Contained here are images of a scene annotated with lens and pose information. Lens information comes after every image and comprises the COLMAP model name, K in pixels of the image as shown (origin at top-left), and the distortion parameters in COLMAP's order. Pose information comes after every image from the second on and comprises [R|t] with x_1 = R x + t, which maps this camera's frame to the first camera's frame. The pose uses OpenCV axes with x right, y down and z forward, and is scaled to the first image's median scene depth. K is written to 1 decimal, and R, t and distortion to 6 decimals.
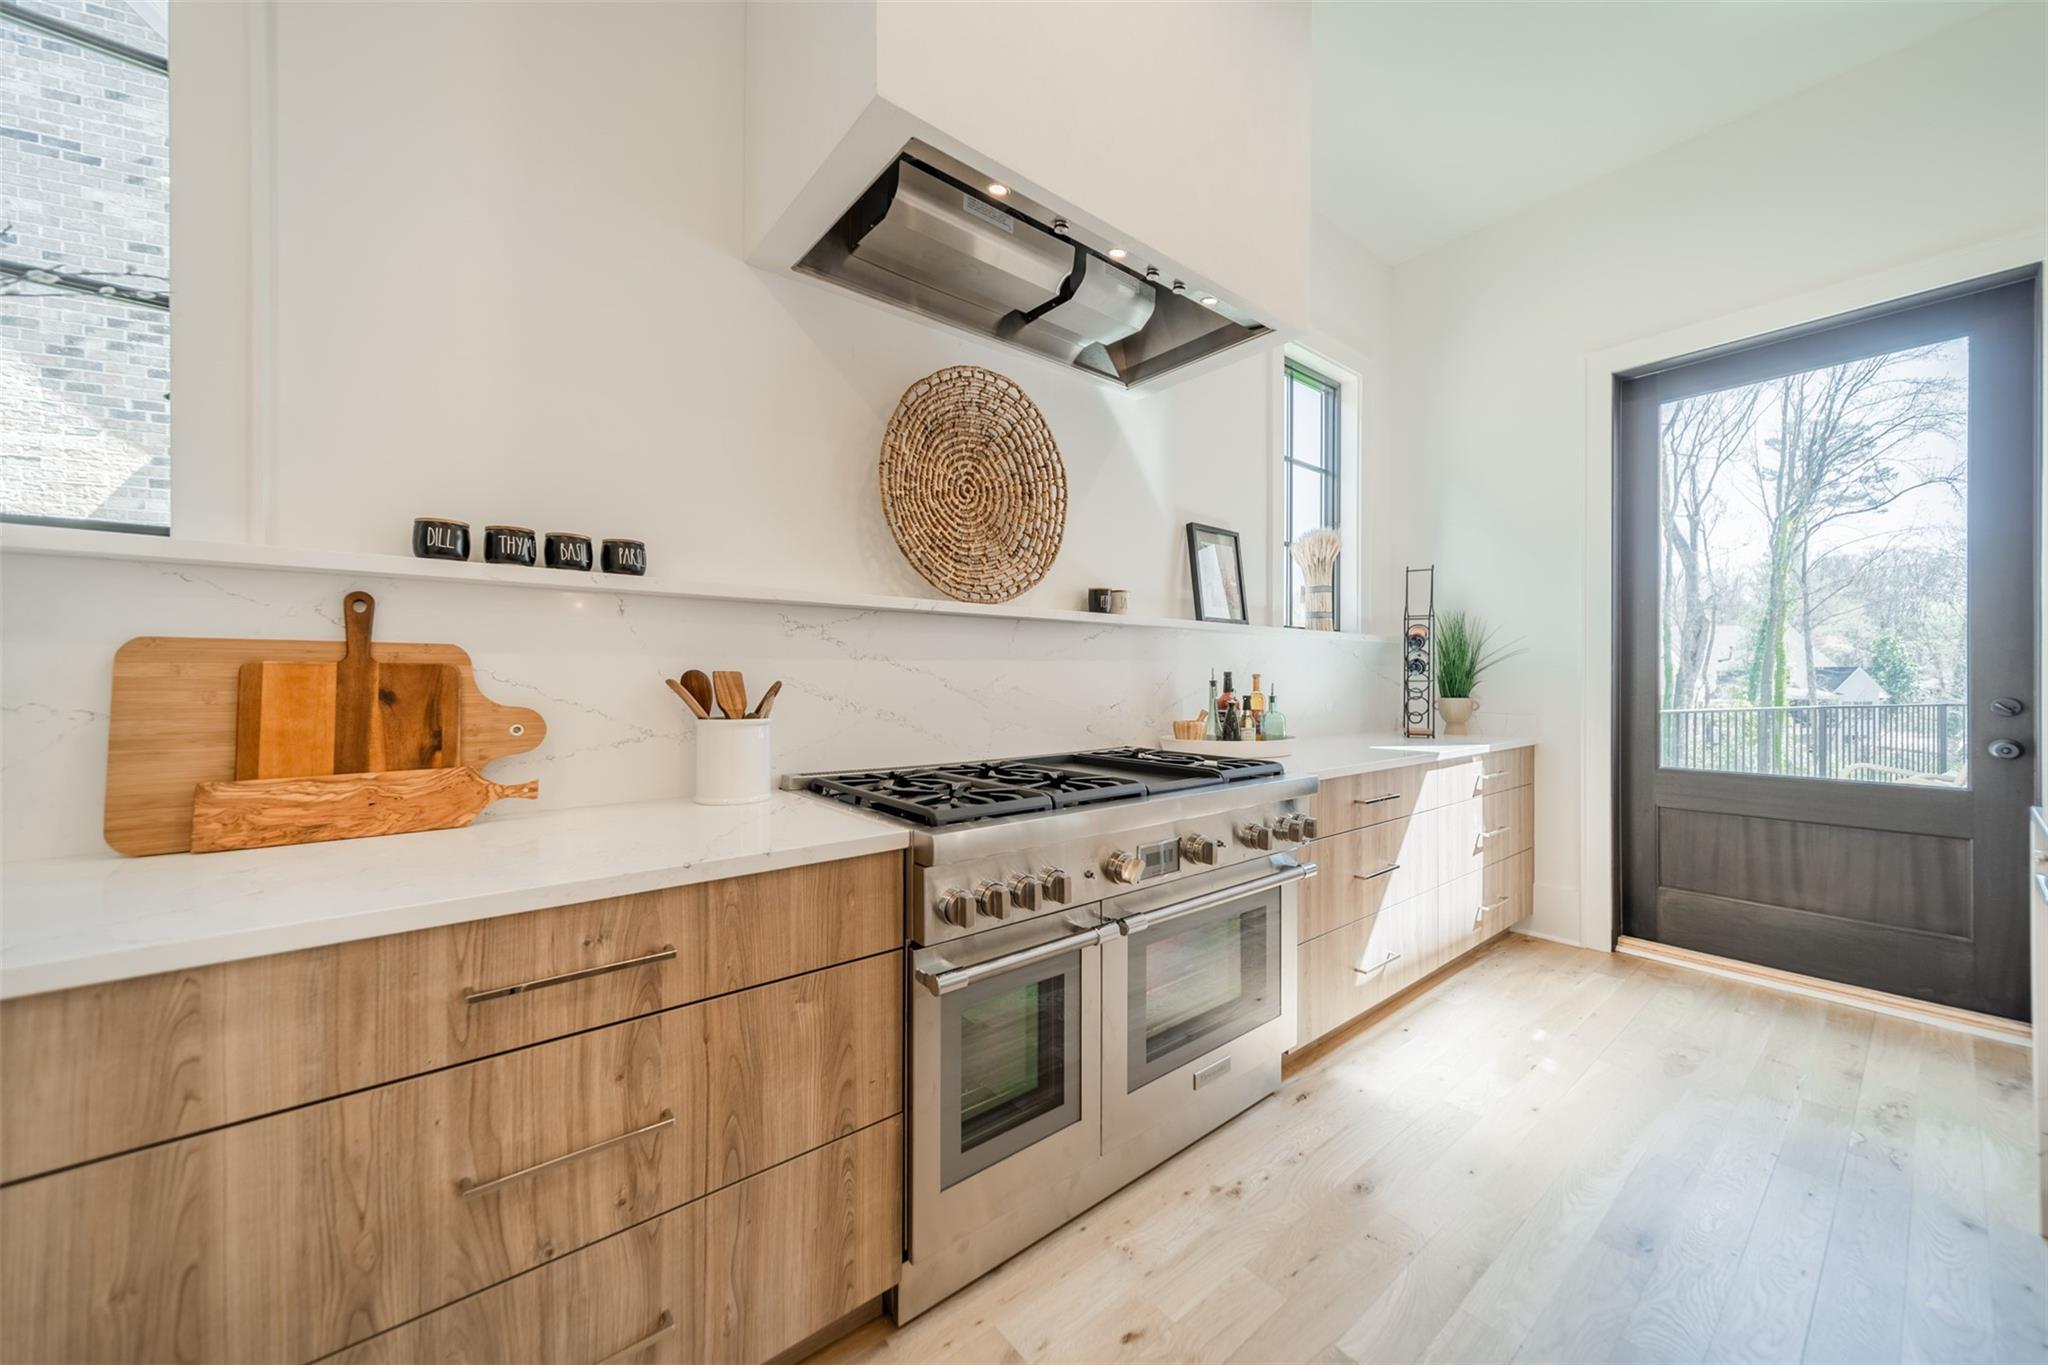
lens RADIAL K [[690.9, 0, 1012.9], [0, 690.9, 676.2], [0, 0, 1]] dist [0.001347, 0.000110]
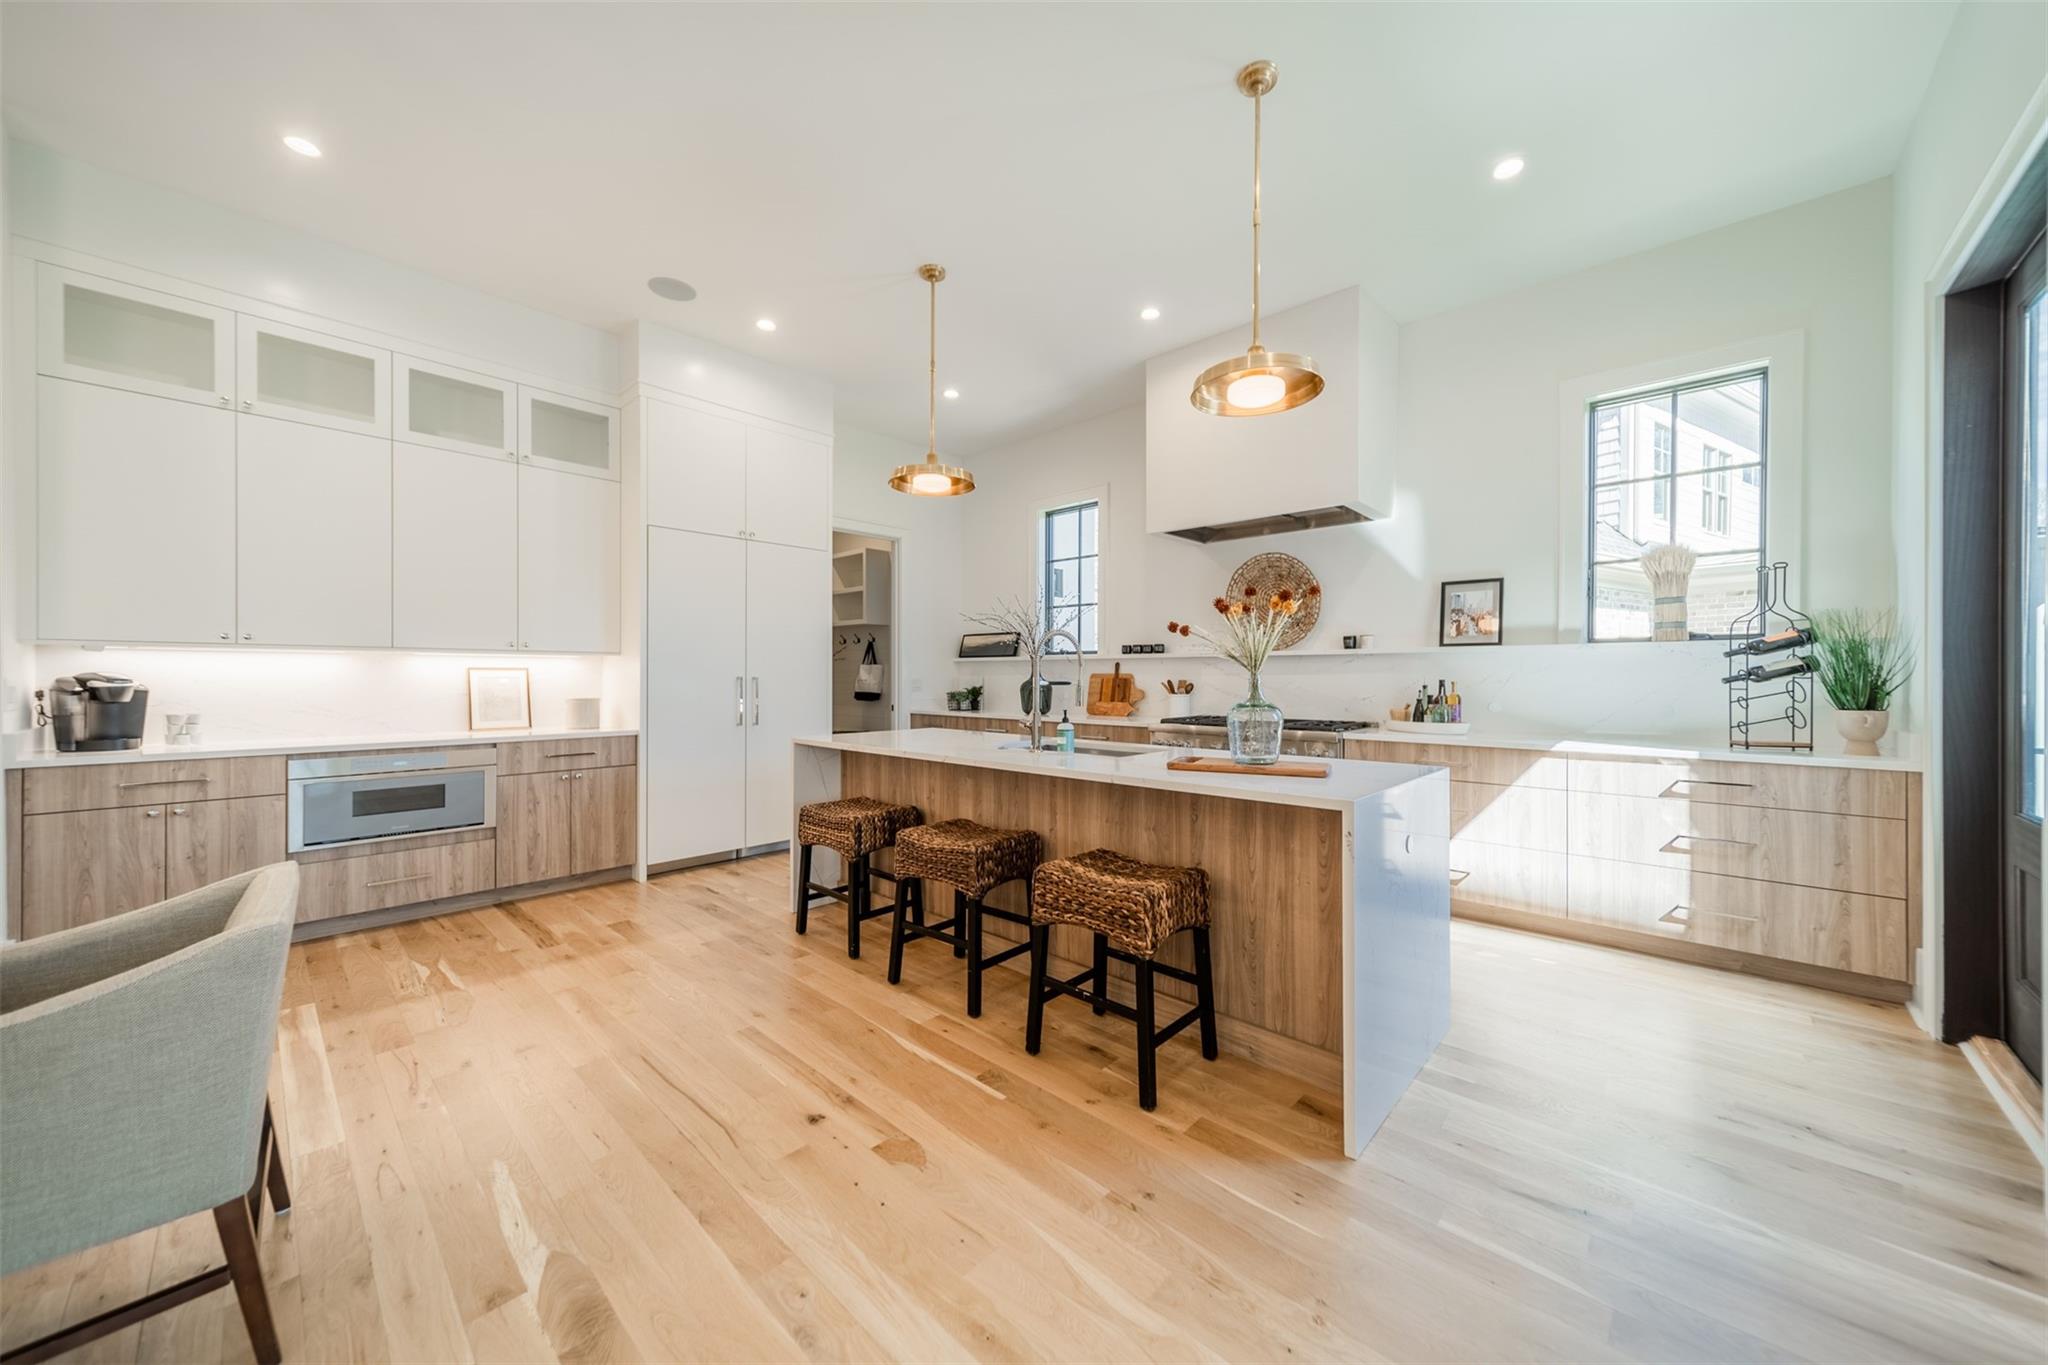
lens RADIAL K [[722.5, 0, 1024.0], [0, 722.5, 682.5], [0, 0, 1]] dist [0.007448, 0.000101]
pose [[0.166083, 0.008078, -0.986079, 2.953831], [0.001616, 0.999963, 0.008464, -0.027249], [0.986110, -0.002999, 0.166064, -0.313576]]
